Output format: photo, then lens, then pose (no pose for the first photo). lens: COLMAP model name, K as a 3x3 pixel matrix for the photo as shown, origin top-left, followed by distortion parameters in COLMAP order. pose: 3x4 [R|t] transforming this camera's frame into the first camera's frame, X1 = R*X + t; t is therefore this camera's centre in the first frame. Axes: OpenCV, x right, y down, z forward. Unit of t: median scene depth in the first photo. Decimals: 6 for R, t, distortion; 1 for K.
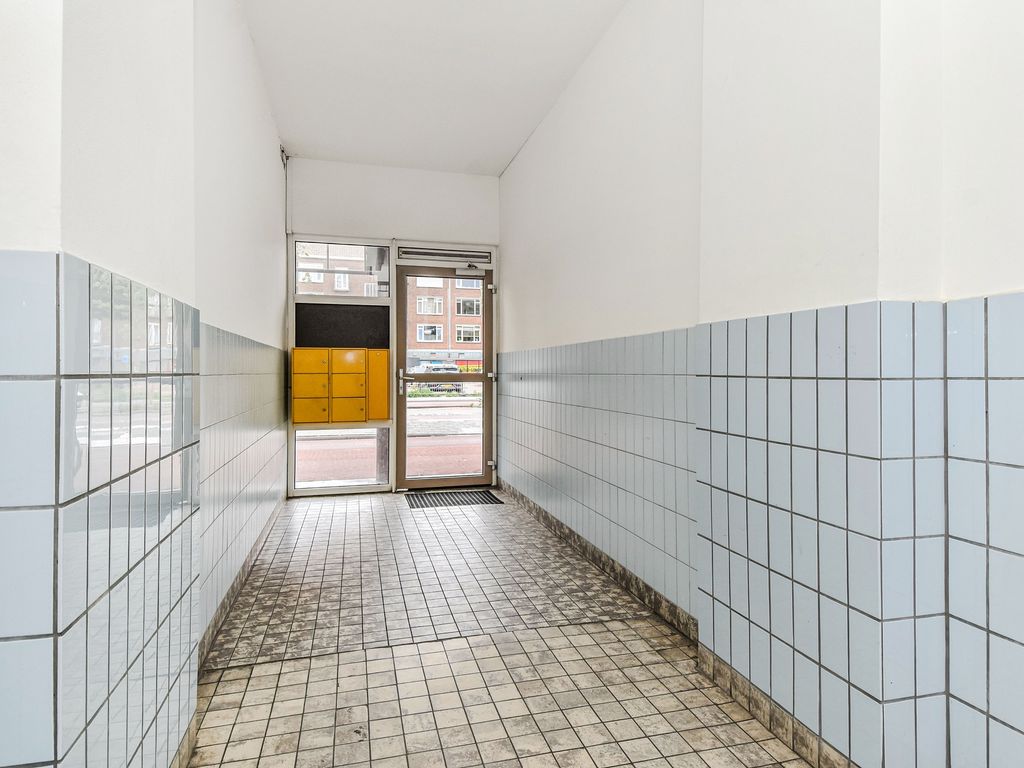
lens RADIAL K [[602.3, 0, 512.6], [0, 602.3, 377.3], [0, 0, 1]] dist [0.013041, -0.006022]
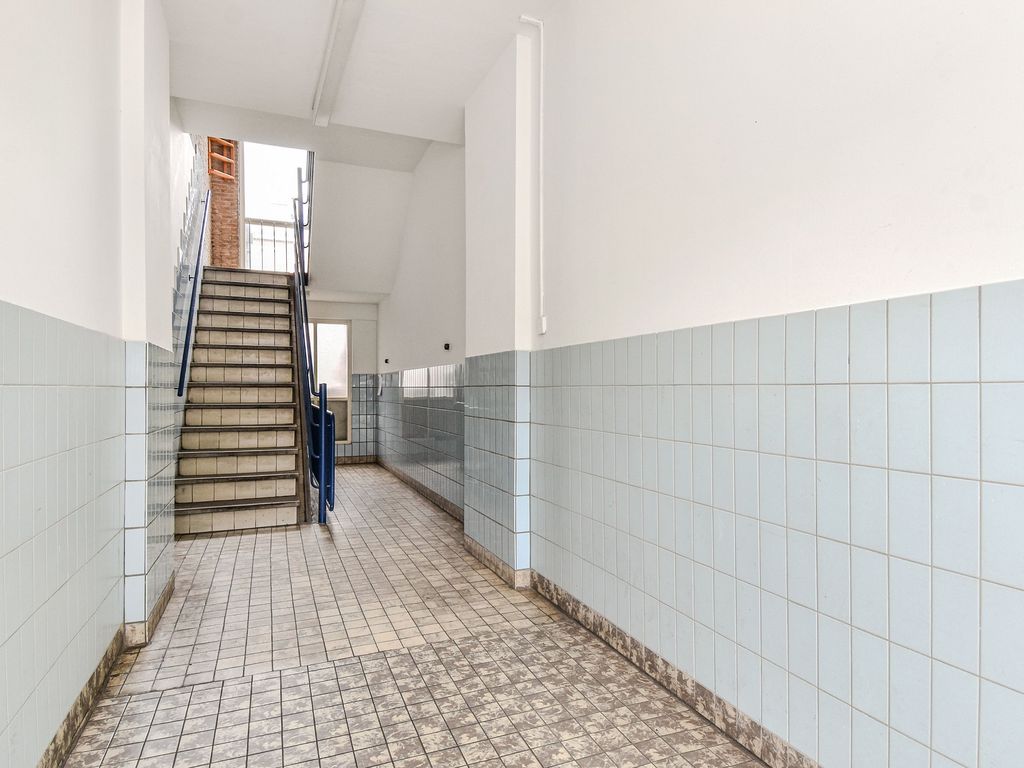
lens RADIAL K [[602.3, 0, 512.7], [0, 602.3, 384.0], [0, 0, 1]] dist [0.013041, -0.006022]
pose [[-0.992600, -0.000922, -0.121423, -0.204717], [-0.001357, 0.999993, 0.003494, -0.010931], [0.121419, 0.003633, -0.992595, 1.921493]]
